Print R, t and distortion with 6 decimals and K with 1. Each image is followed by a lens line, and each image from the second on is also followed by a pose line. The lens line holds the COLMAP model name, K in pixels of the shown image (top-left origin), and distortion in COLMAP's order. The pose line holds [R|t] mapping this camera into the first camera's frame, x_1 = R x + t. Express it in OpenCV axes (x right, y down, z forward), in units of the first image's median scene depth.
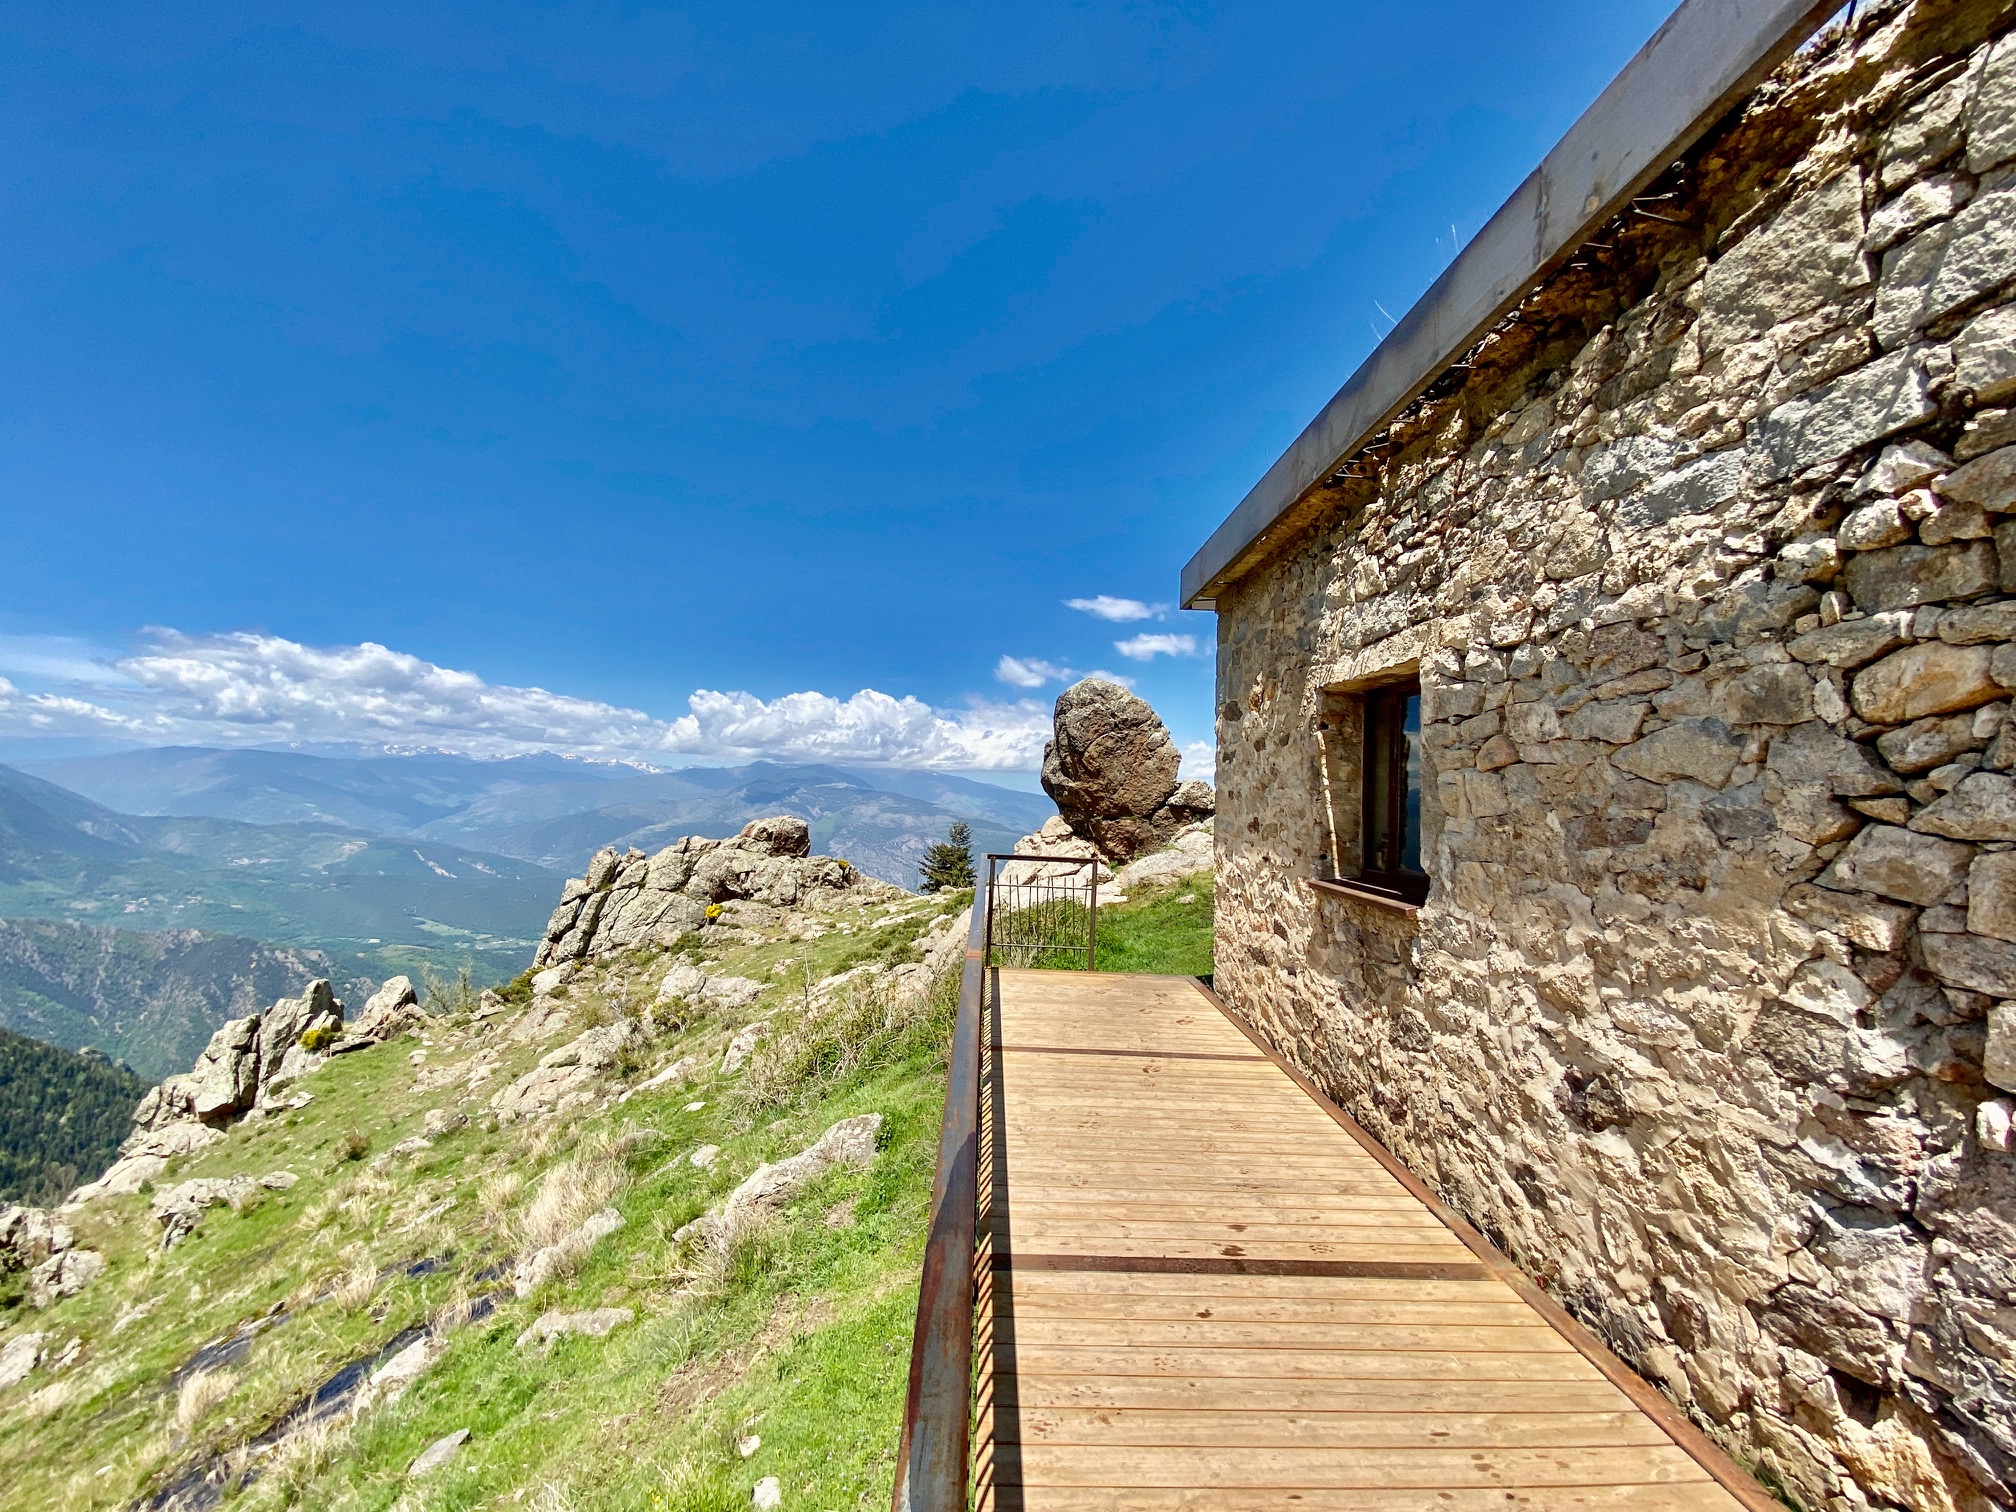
lens RADIAL K [[819.2, 0, 1036.4], [0, 819.2, 748.1], [0, 0, 1]] dist [0.000165, -0.016413]
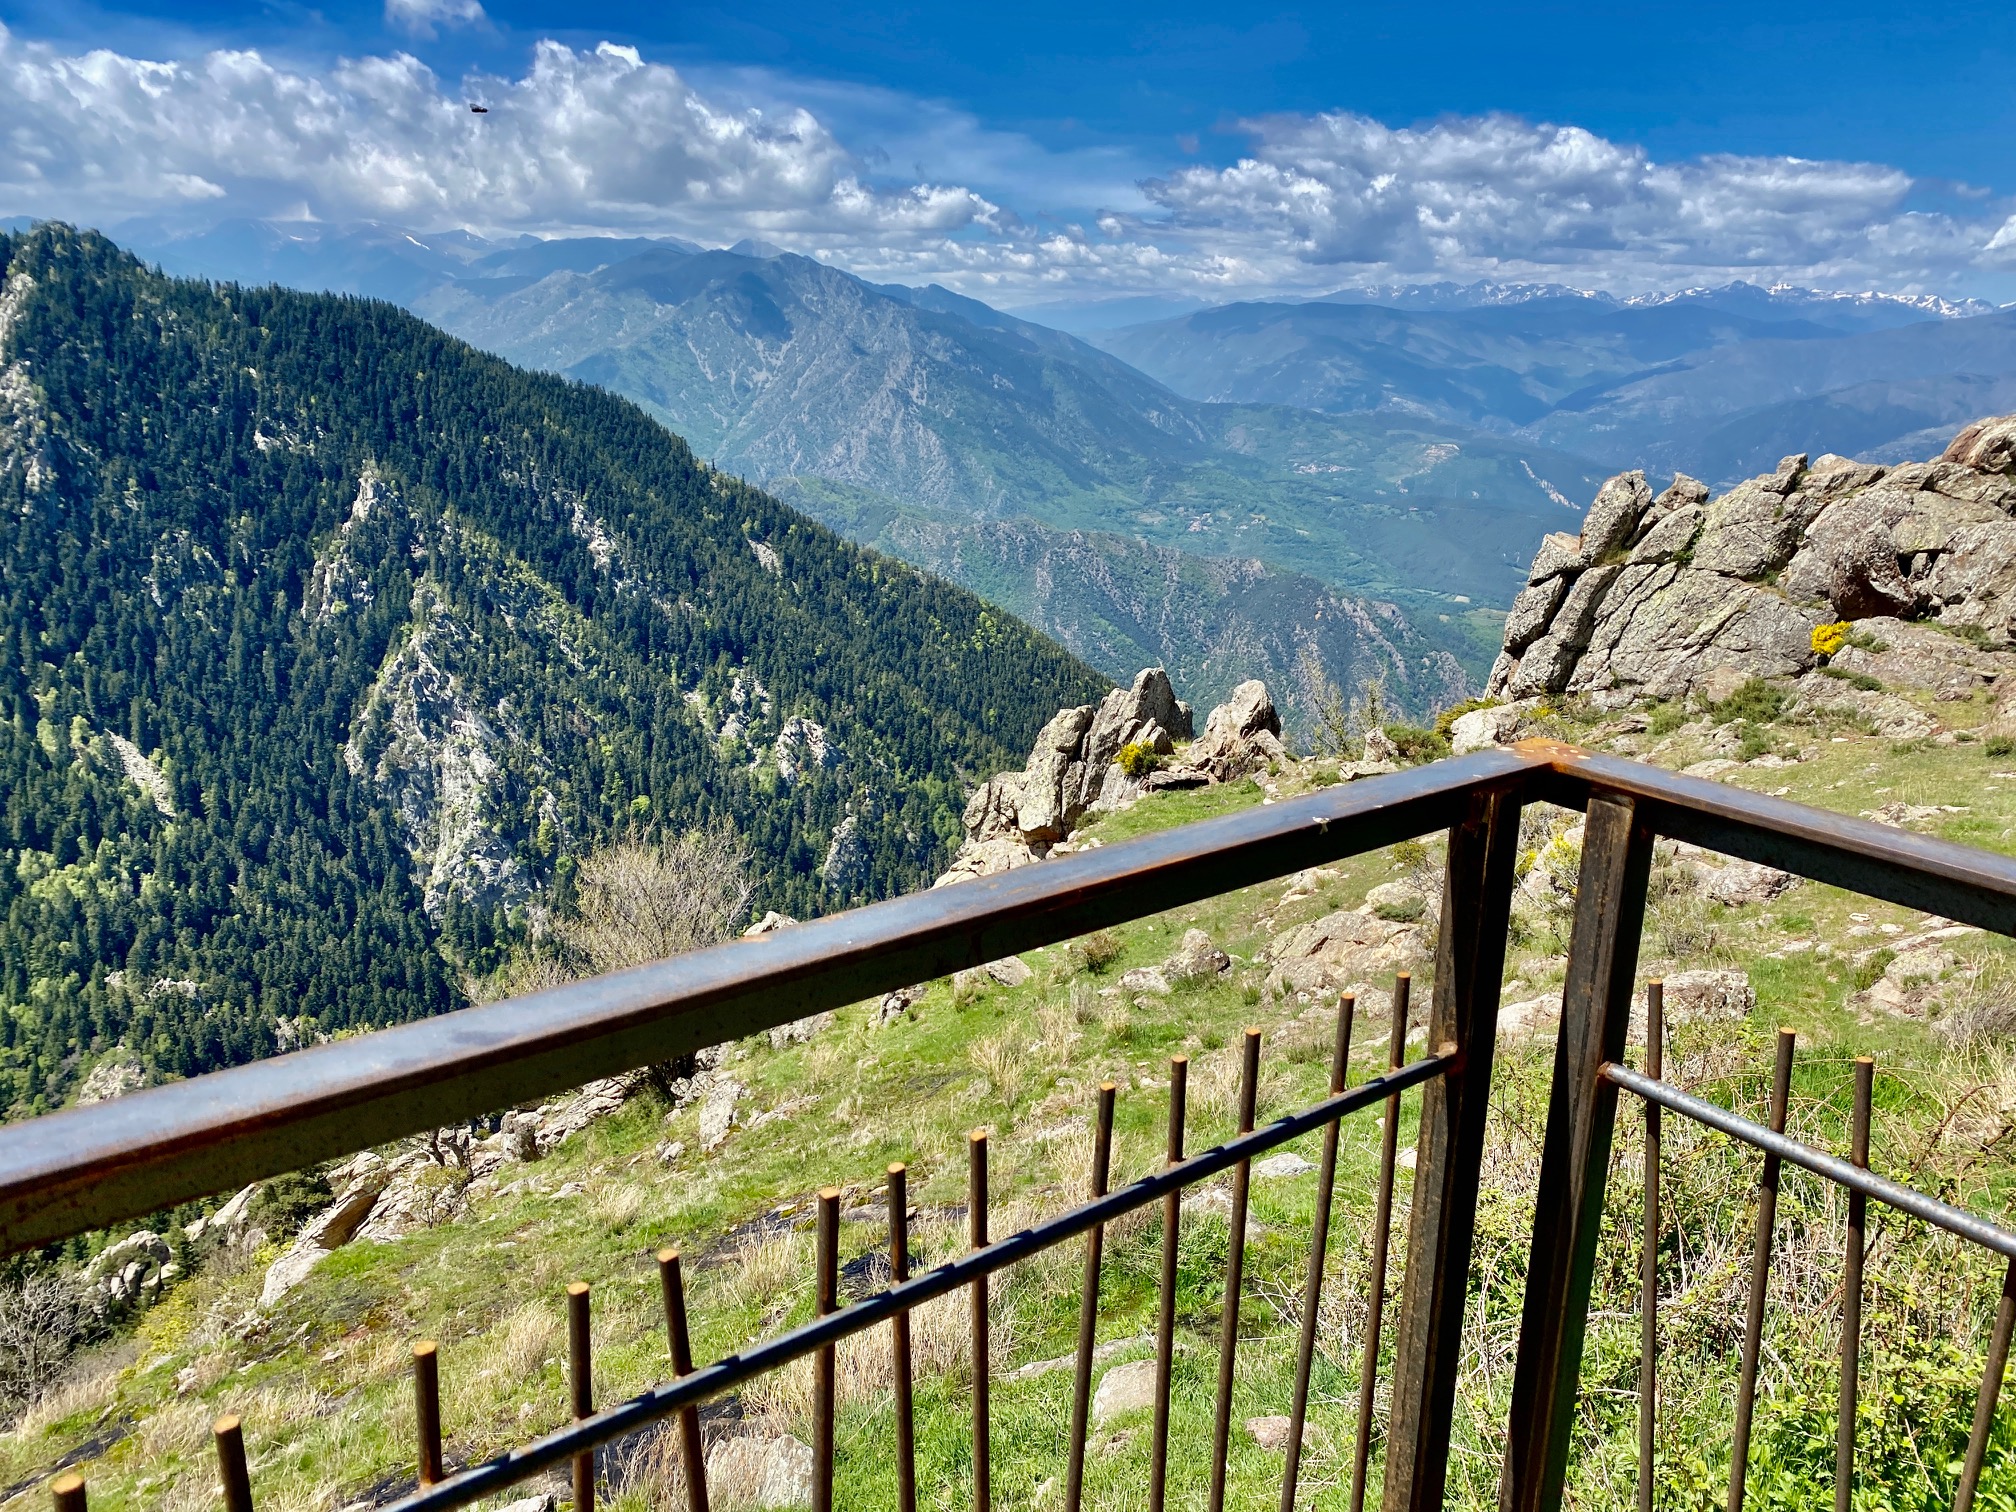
lens RADIAL K [[1530.1, 0, 1010.6], [0, 1530.1, 748.8], [0, 0, 1]] dist [0.052522, -0.078721]
pose [[0.560050, 0.192280, -0.805836, 0.013954], [0.054482, 0.962040, 0.267416, 0.020910], [0.826665, -0.193669, 0.528315, 0.230236]]
